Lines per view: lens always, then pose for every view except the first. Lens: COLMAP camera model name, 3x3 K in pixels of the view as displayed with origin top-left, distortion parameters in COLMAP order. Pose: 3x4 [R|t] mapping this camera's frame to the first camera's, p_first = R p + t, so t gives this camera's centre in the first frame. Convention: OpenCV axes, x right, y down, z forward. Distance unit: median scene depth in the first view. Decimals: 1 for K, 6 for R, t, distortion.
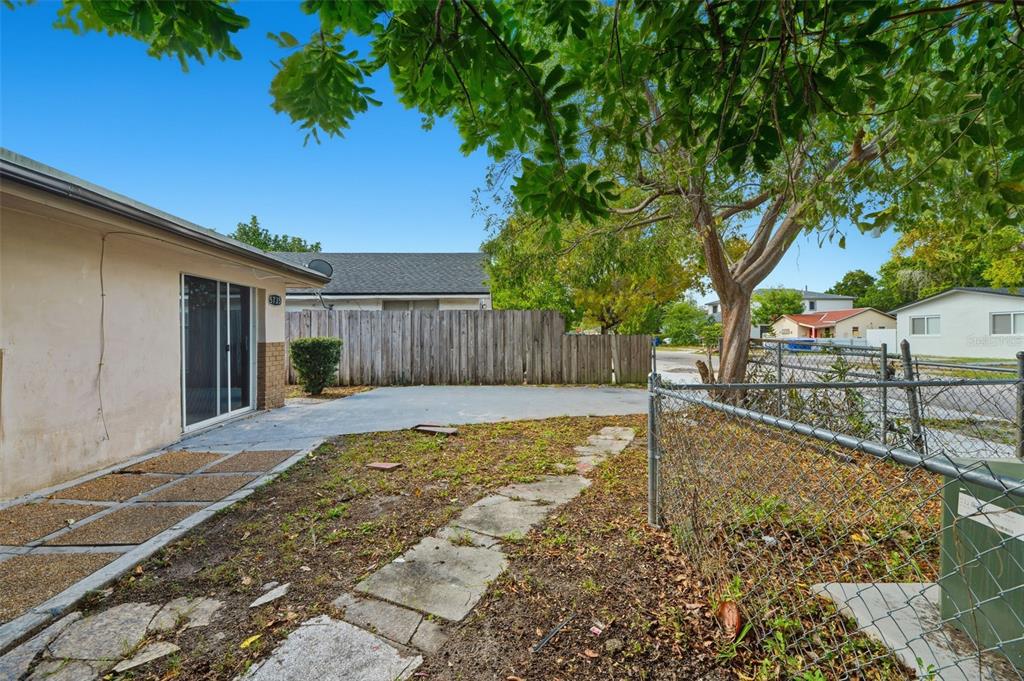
lens RADIAL K [[404.2, 0, 511.5], [0, 404.2, 339.1], [0, 0, 1]] dist [-0.000047, -0.000048]
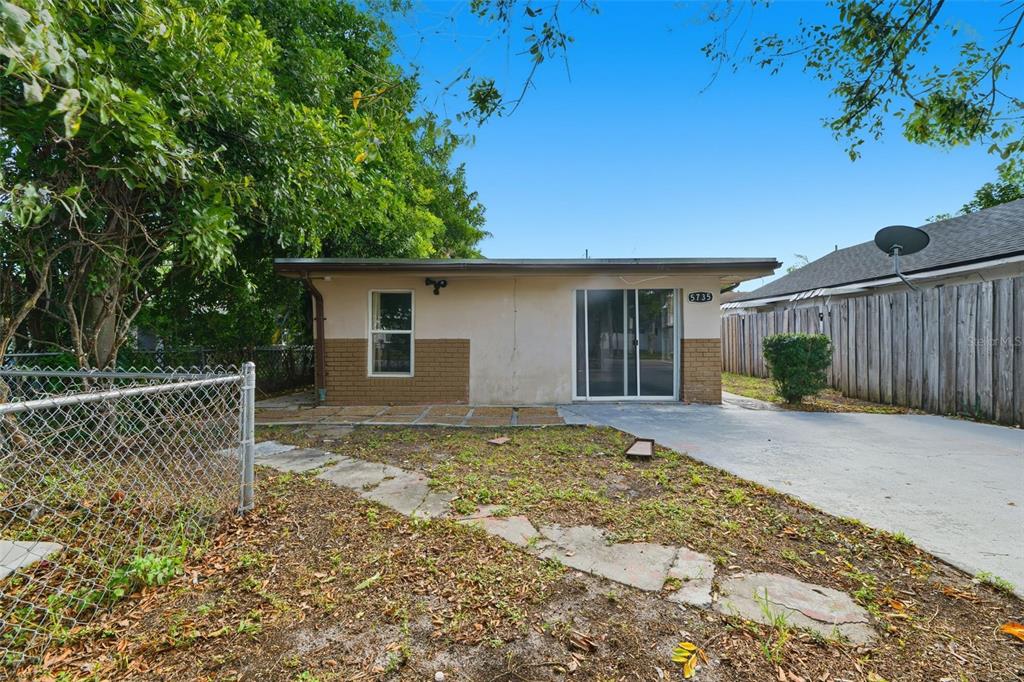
lens RADIAL K [[404.2, 0, 512.1], [0, 404.2, 337.7], [0, 0, 1]] dist [-0.000047, -0.000048]
pose [[-0.060377, 0.002199, -0.998173, 0.315284], [-0.001066, 0.999997, 0.002268, 0.002756], [0.998175, 0.001201, -0.060375, 0.406175]]
